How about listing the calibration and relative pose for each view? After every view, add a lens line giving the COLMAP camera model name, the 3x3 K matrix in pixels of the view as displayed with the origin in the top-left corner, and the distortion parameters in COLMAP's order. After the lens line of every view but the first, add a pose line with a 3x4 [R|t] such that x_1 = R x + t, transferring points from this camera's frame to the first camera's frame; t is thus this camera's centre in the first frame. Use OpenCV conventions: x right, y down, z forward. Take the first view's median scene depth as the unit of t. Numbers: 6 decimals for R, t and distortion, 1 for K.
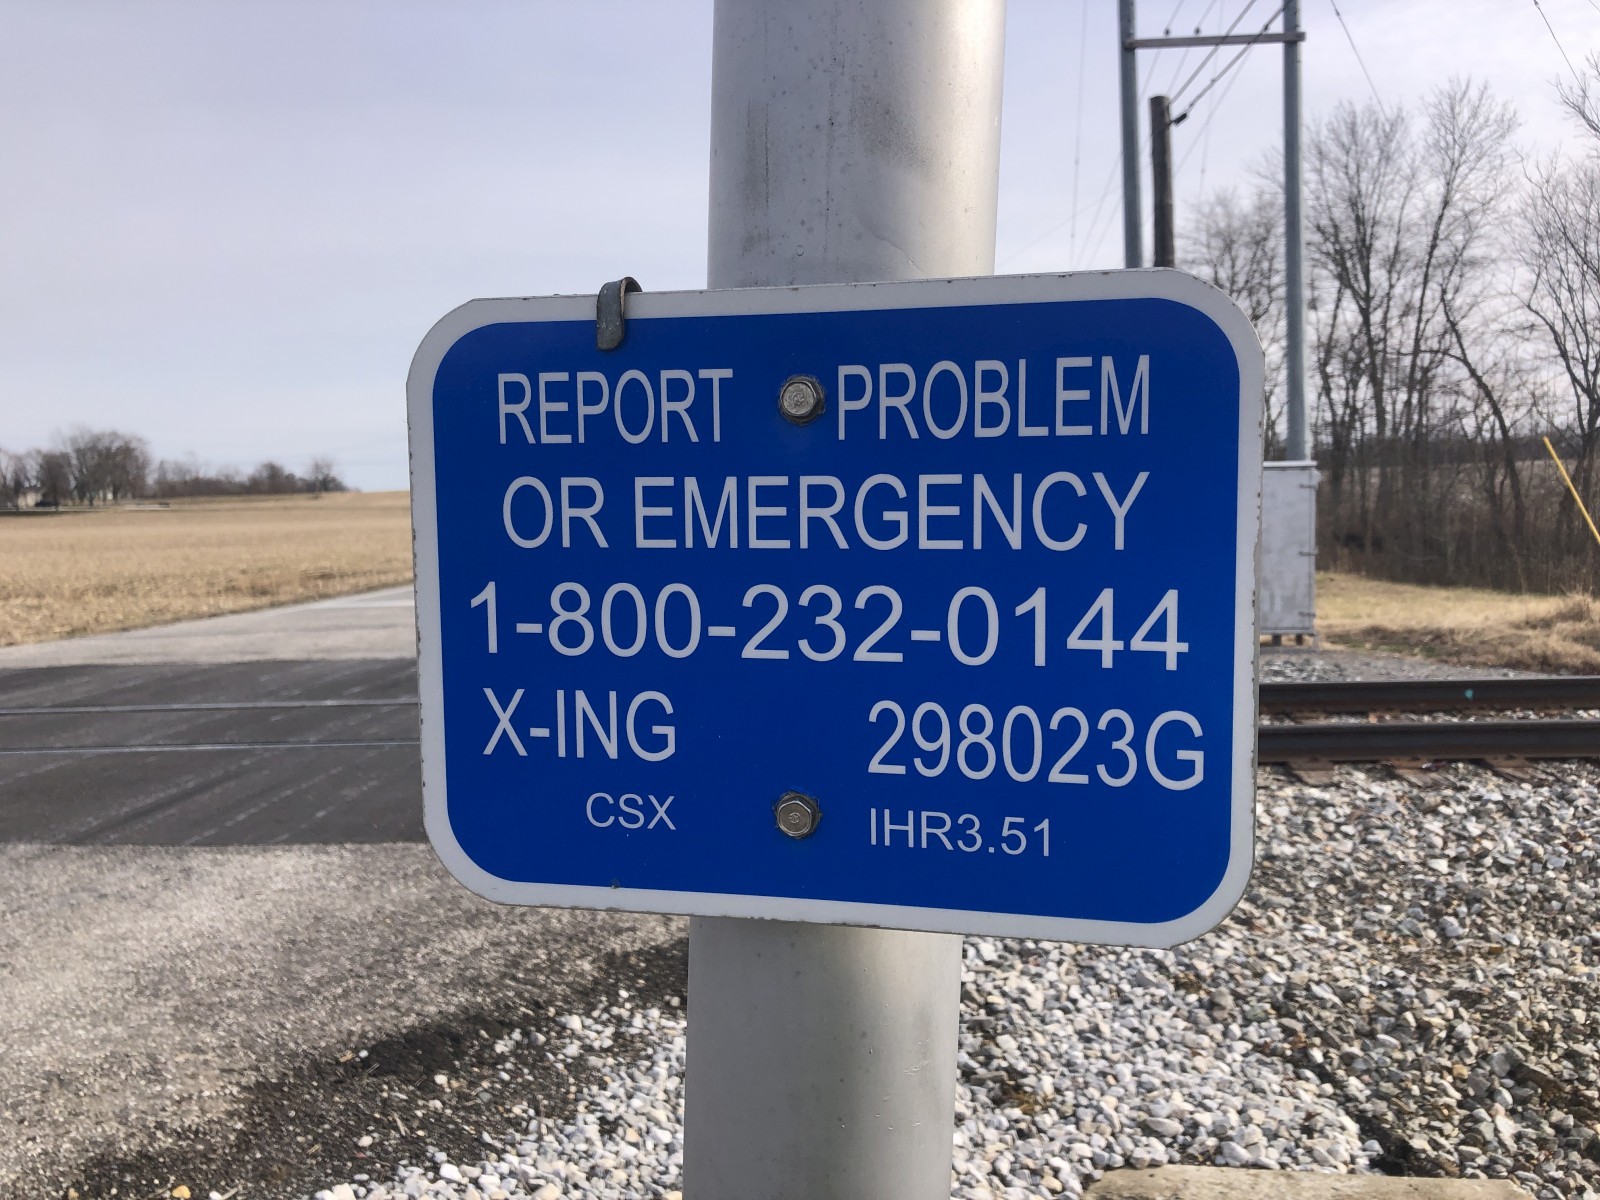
lens RADIAL K [[1343.9, 0, 800.0], [0, 1343.9, 600.0], [0, 0, 1]] dist [0.018443, -0.016501]
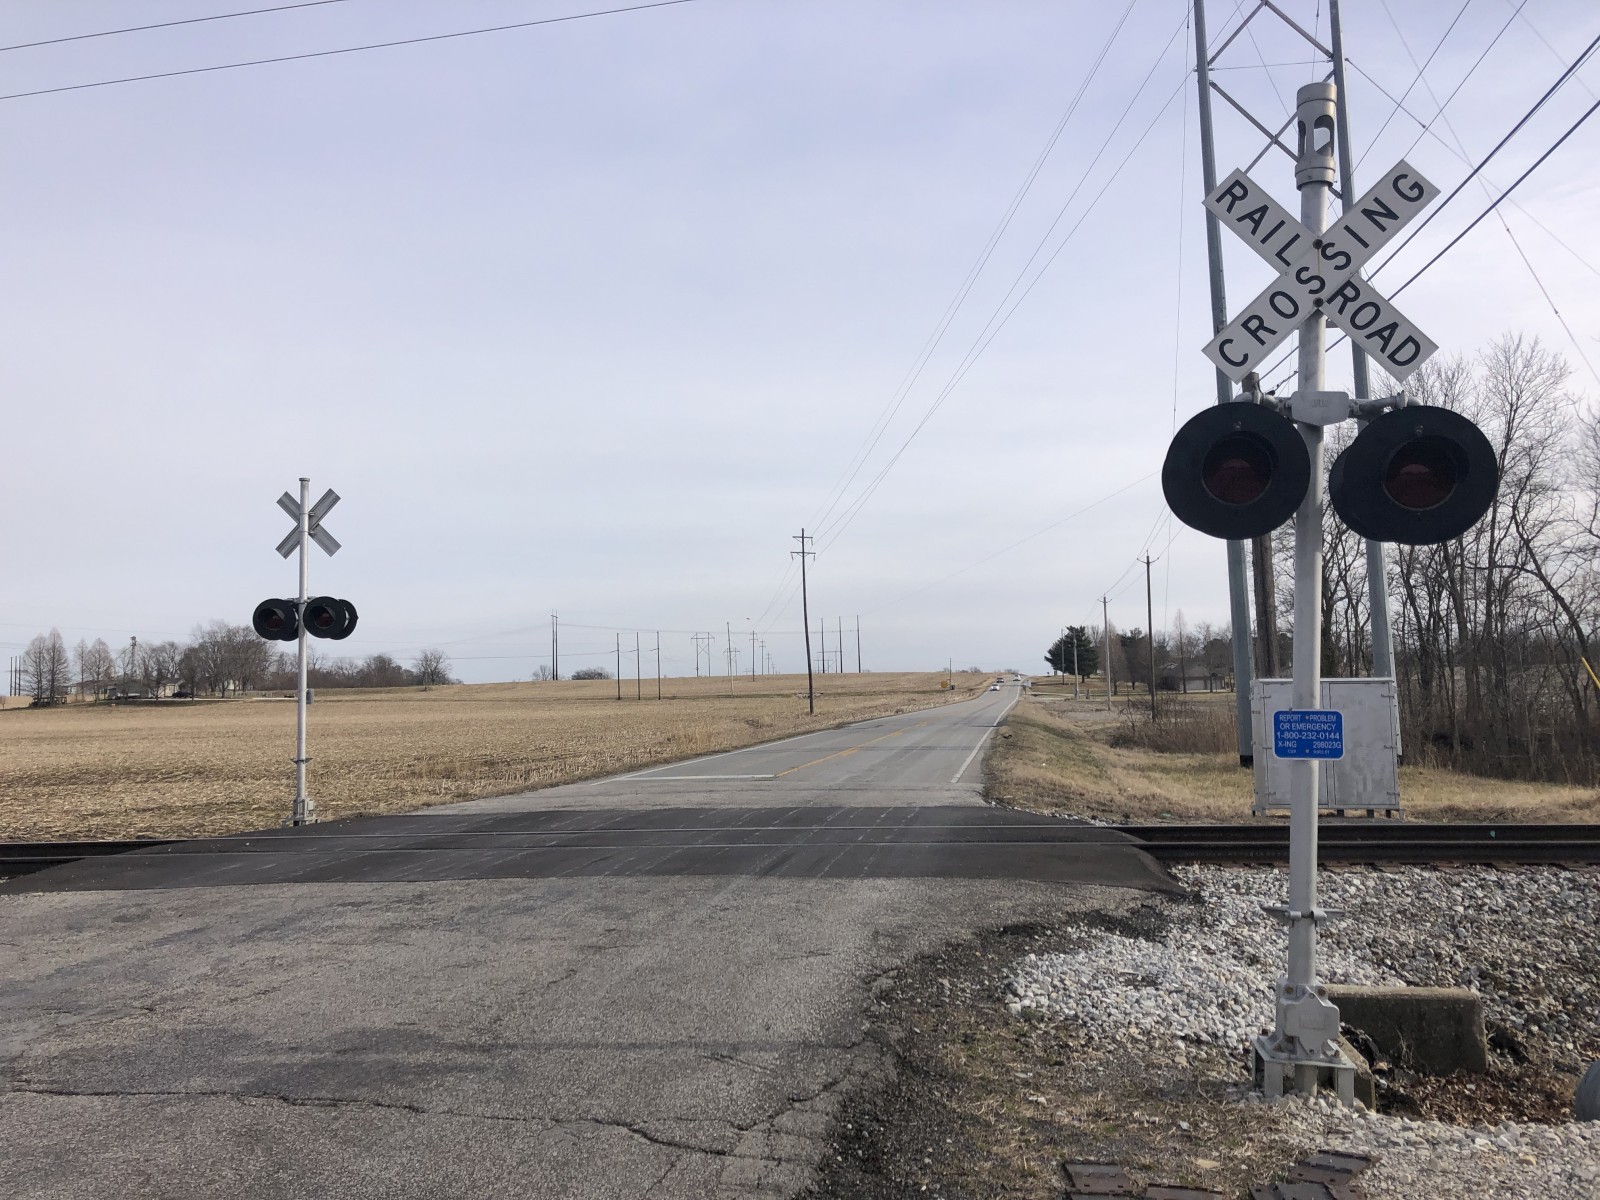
lens RADIAL K [[1285.8, 0, 791.9], [0, 1285.8, 572.5], [0, 0, 1]] dist [0.020262, -0.005169]
pose [[0.996729, 0.002209, -0.080782, -0.282289], [-0.015660, 0.985957, -0.166265, 0.044058], [0.079281, 0.166987, 0.982767, -0.847152]]
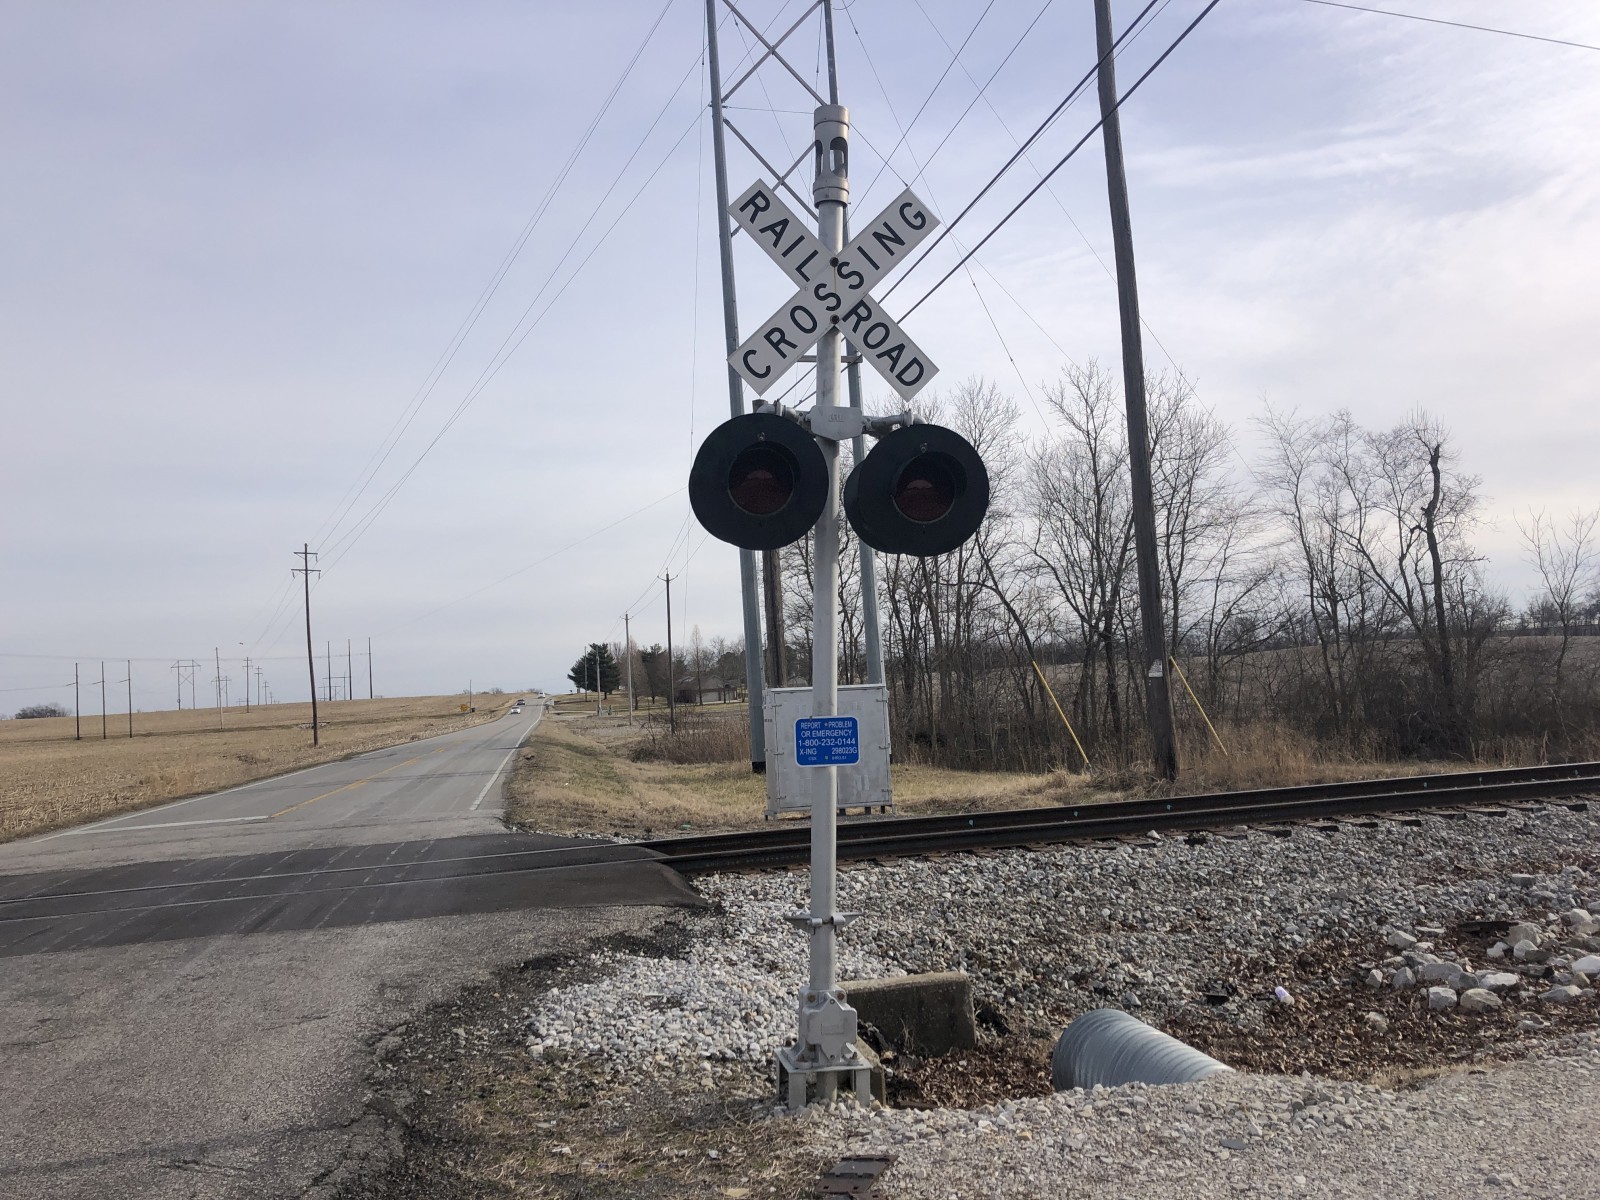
lens RADIAL K [[1280.3, 0, 805.3], [0, 1280.3, 556.5], [0, 0, 1]] dist [0.078256, -0.194226]
pose [[0.956350, 0.004097, 0.292196, -0.278296], [0.052574, 0.981174, -0.185832, 0.040055], [-0.287456, 0.193083, 0.938130, -0.794255]]
